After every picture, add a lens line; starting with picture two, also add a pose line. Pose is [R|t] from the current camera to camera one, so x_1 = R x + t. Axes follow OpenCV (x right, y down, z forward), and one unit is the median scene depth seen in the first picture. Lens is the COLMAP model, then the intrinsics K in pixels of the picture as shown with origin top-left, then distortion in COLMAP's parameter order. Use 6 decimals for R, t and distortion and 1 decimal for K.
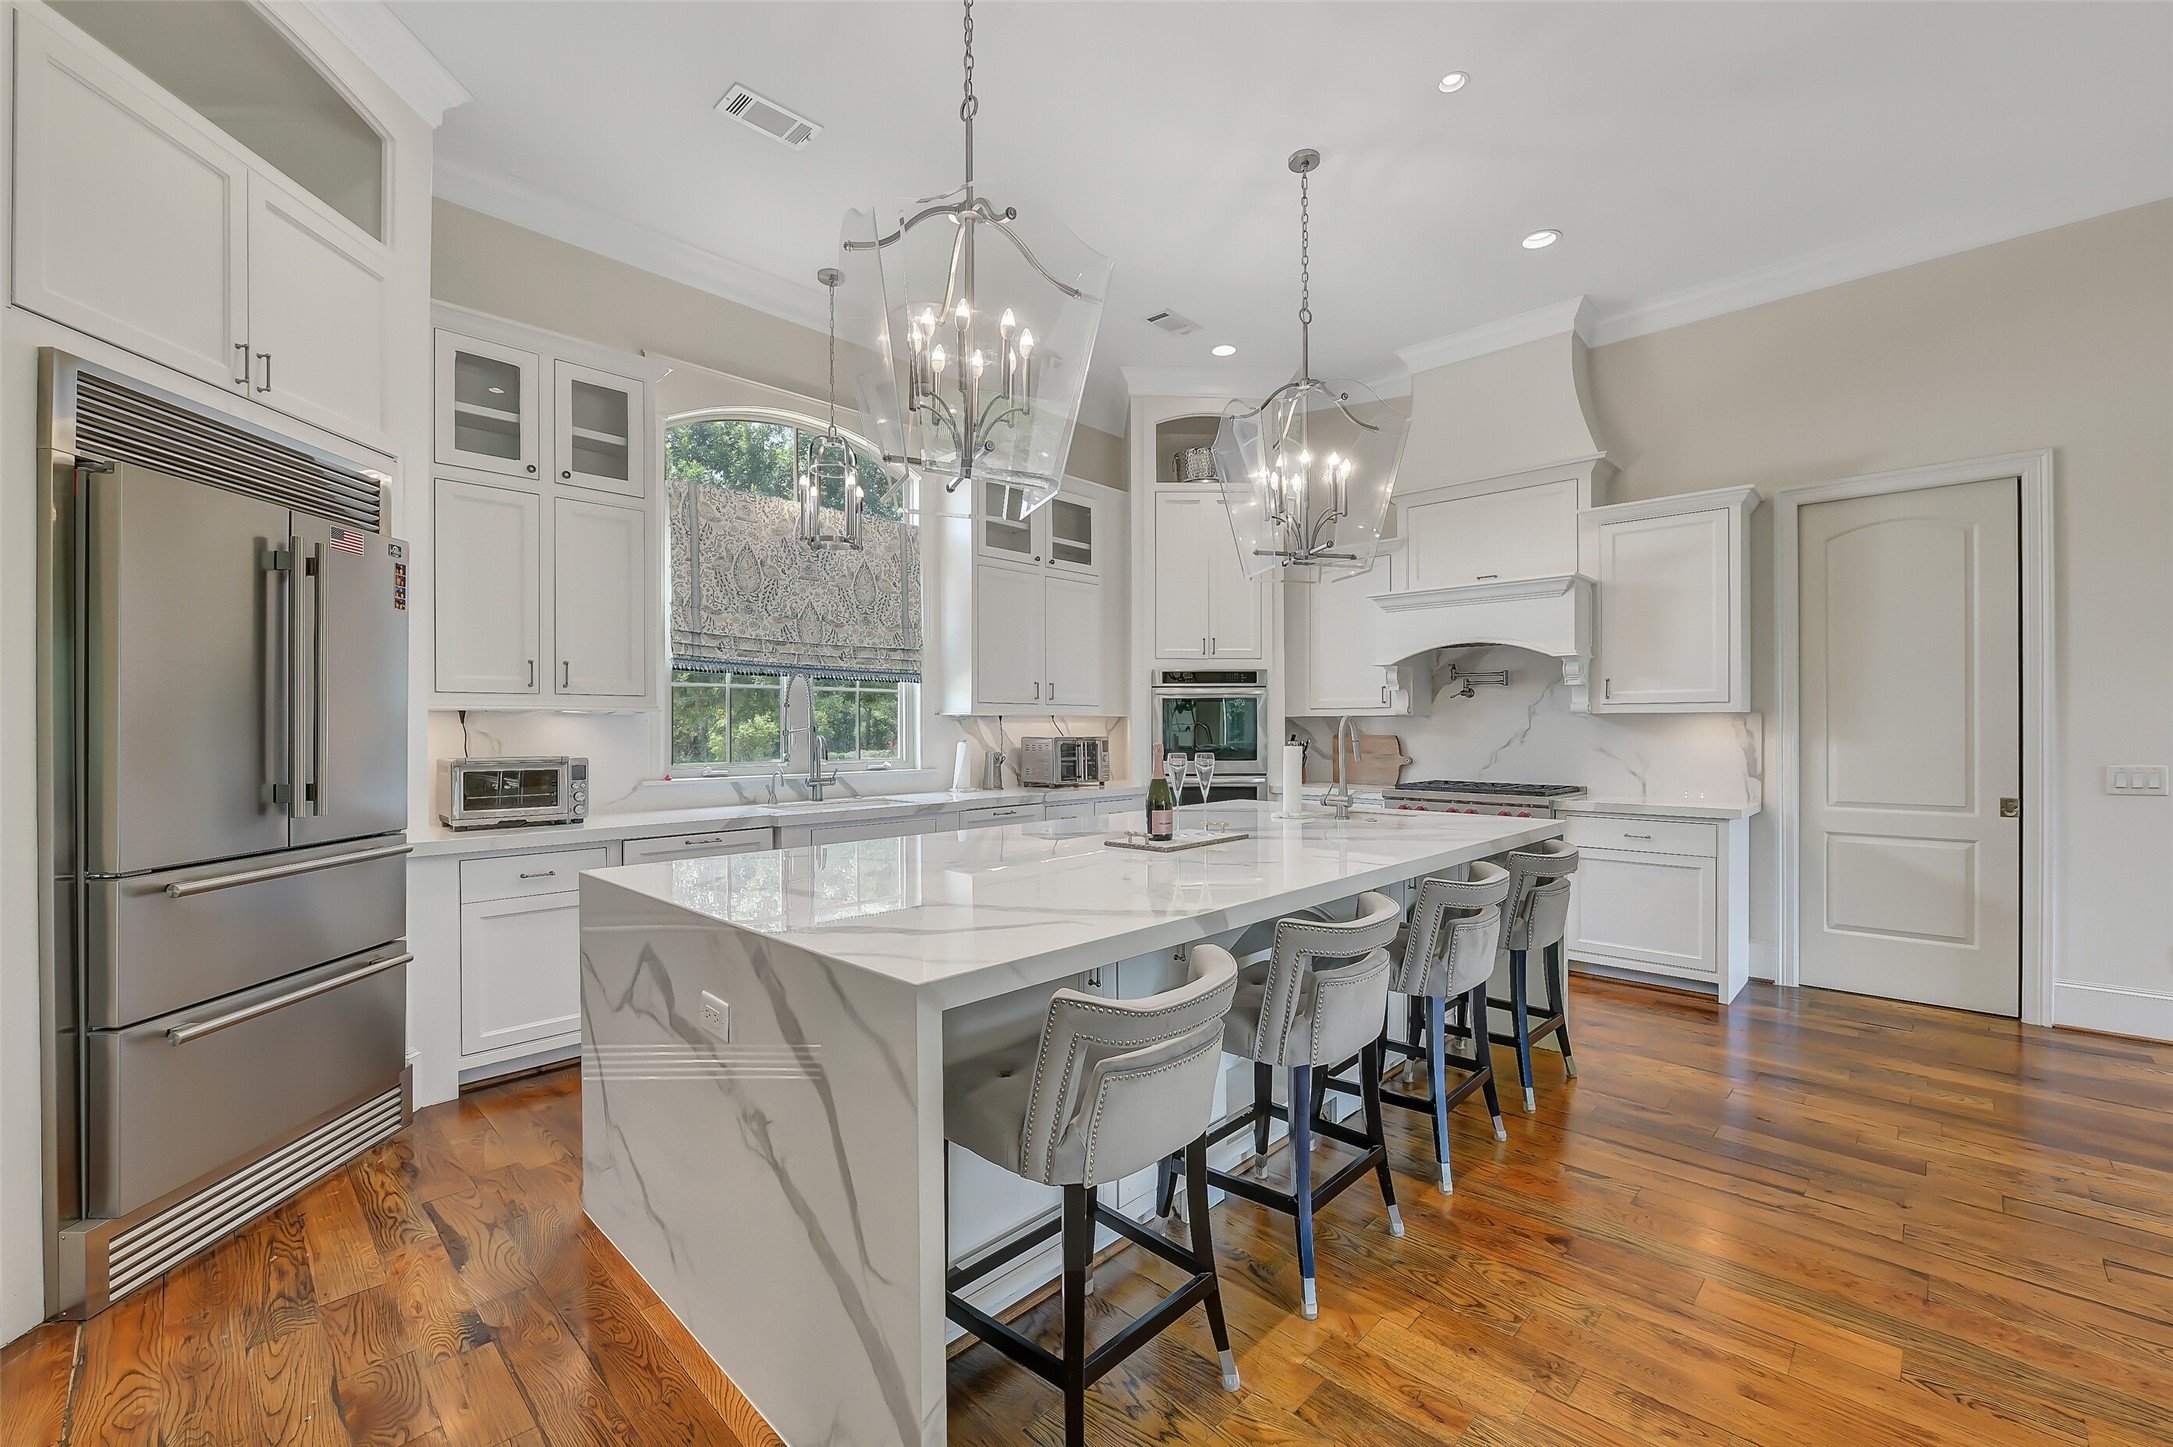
lens RADIAL K [[885.3, 0, 1069.4], [0, 885.3, 728.4], [0, 0, 1]] dist [-0.003069, -0.000116]
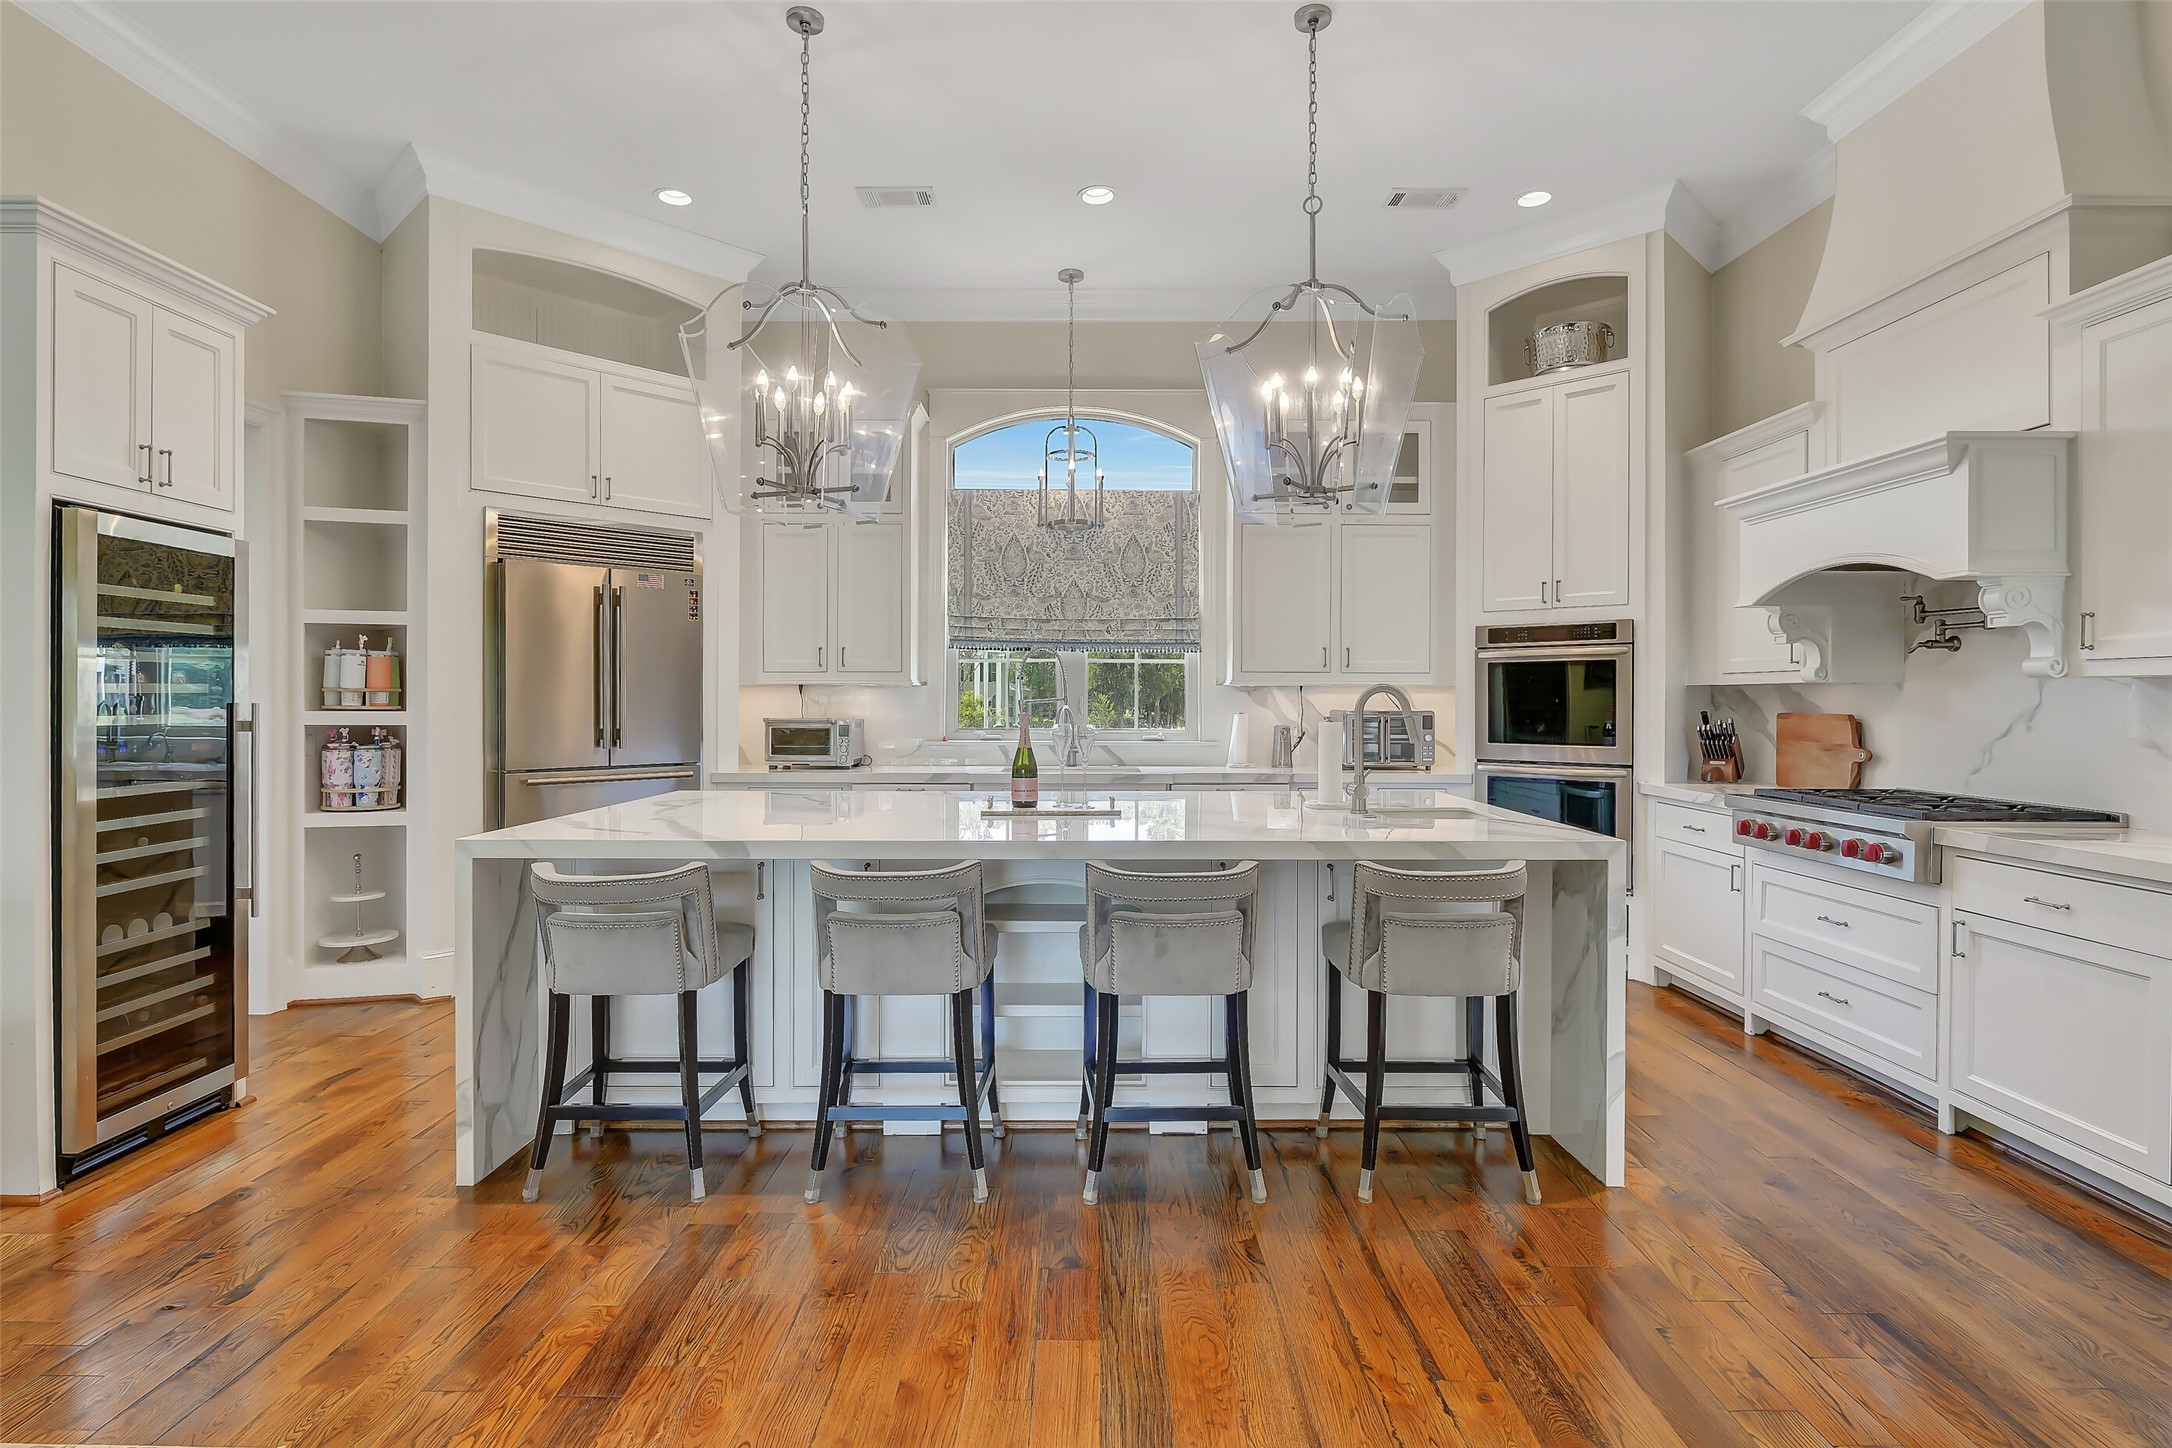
lens RADIAL K [[1061.3, 0, 1078.4], [0, 1061.3, 710.9], [0, 0, 1]] dist [-0.004411, -0.000418]
pose [[0.700962, 0.011562, -0.713105, 0.600388], [-0.006279, 0.999930, 0.010041, 0.001277], [0.713171, -0.002561, 0.700985, 0.102432]]
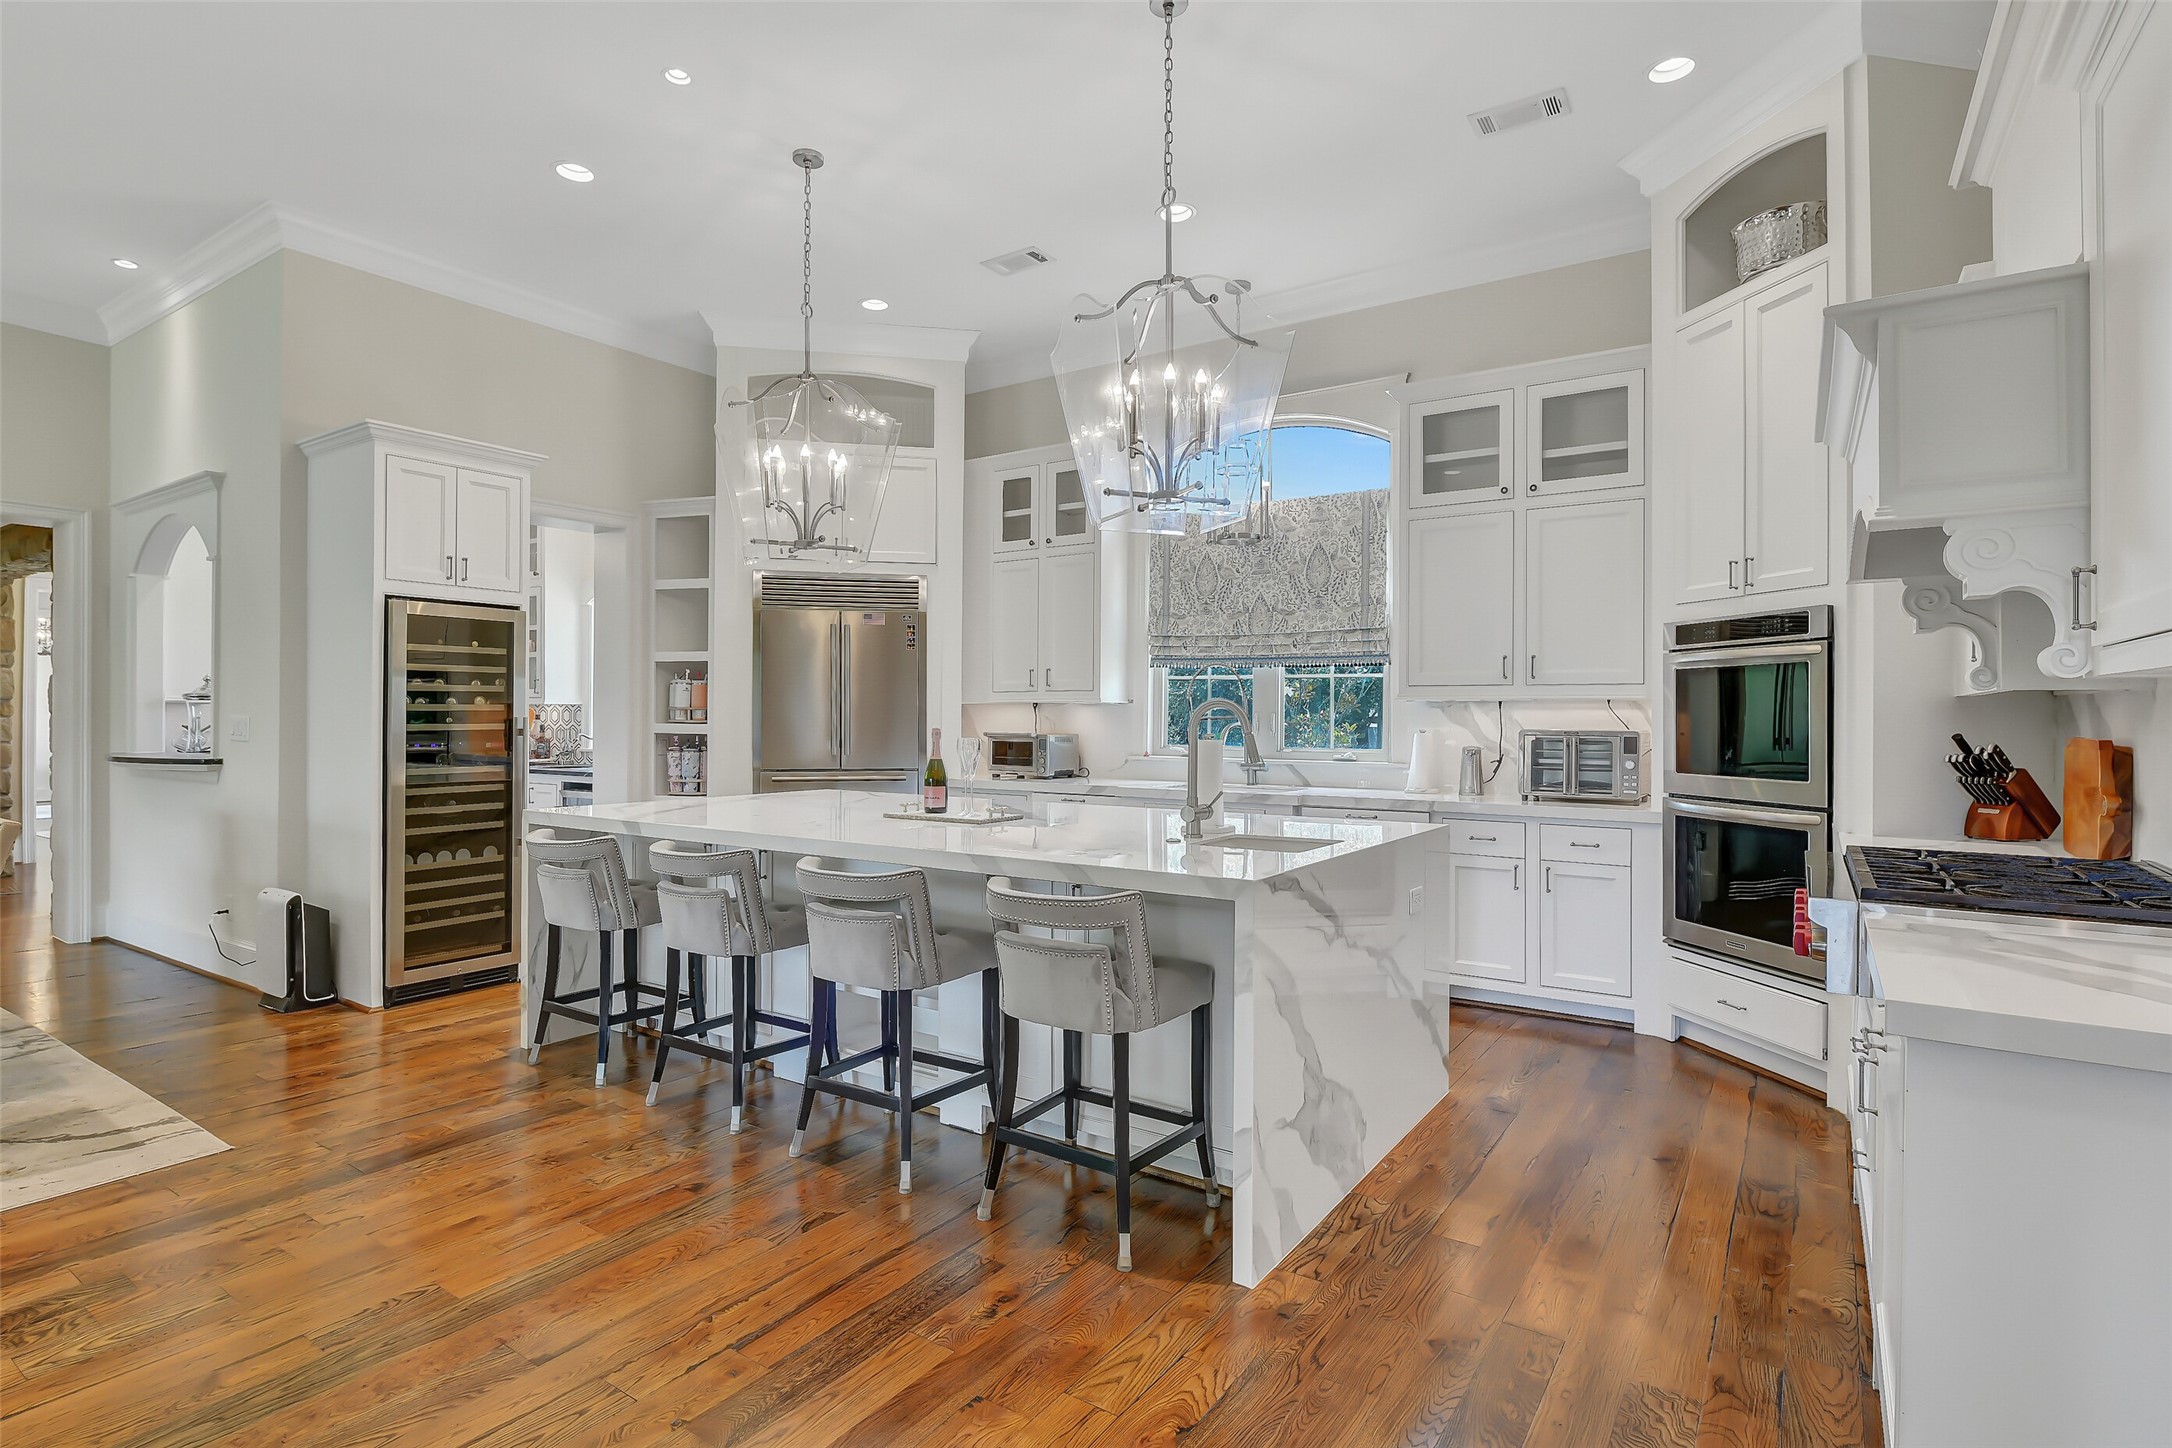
lens RADIAL K [[1061.3, 0, 1079.2], [0, 1061.3, 717.7], [0, 0, 1]] dist [-0.004411, -0.000418]
pose [[0.184660, 0.004065, -0.982794, 0.859845], [-0.008026, 0.999964, 0.002628, 0.000133], [0.982770, 0.007403, 0.184686, 0.538852]]
